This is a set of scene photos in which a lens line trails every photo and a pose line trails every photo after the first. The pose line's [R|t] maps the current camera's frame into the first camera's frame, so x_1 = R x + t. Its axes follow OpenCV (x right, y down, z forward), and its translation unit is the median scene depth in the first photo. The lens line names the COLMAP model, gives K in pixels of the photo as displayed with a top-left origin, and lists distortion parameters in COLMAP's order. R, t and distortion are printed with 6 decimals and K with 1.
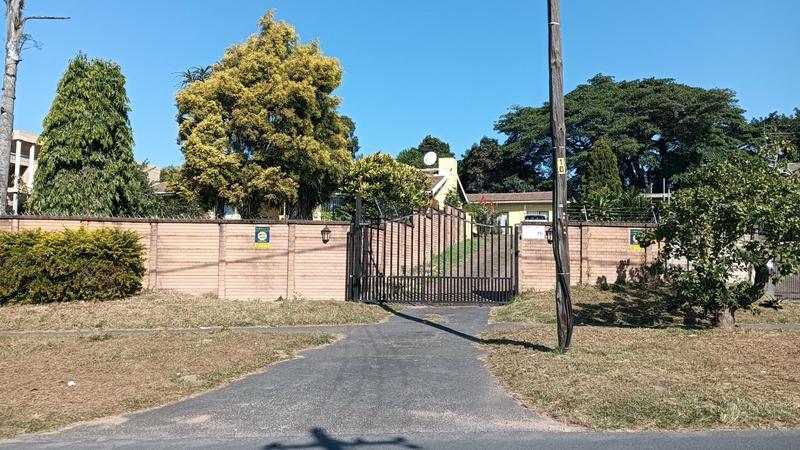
lens RADIAL K [[632.4, 0, 391.8], [0, 632.4, 224.0], [0, 0, 1]] dist [0.063106, -0.092221]
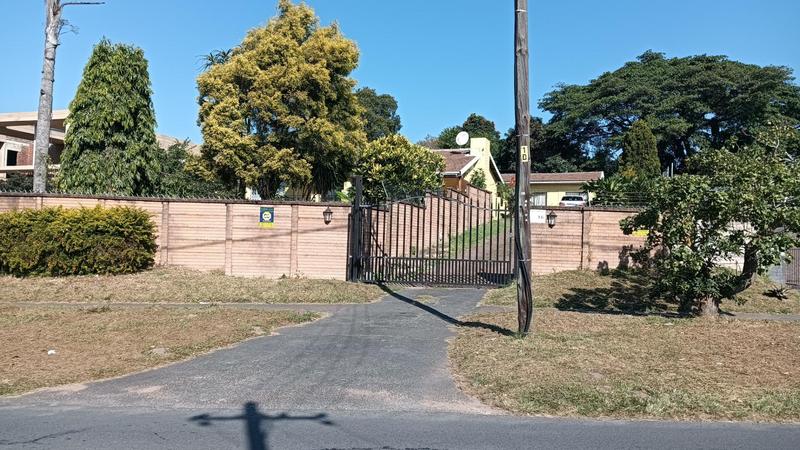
lens RADIAL K [[632.4, 0, 403.3], [0, 632.4, 222.9], [0, 0, 1]] dist [0.063106, -0.092221]
pose [[0.996308, 0.015988, -0.084345, 0.103032], [-0.012998, 0.999272, 0.035871, -0.009680], [0.084857, -0.034643, 0.995791, -0.014330]]
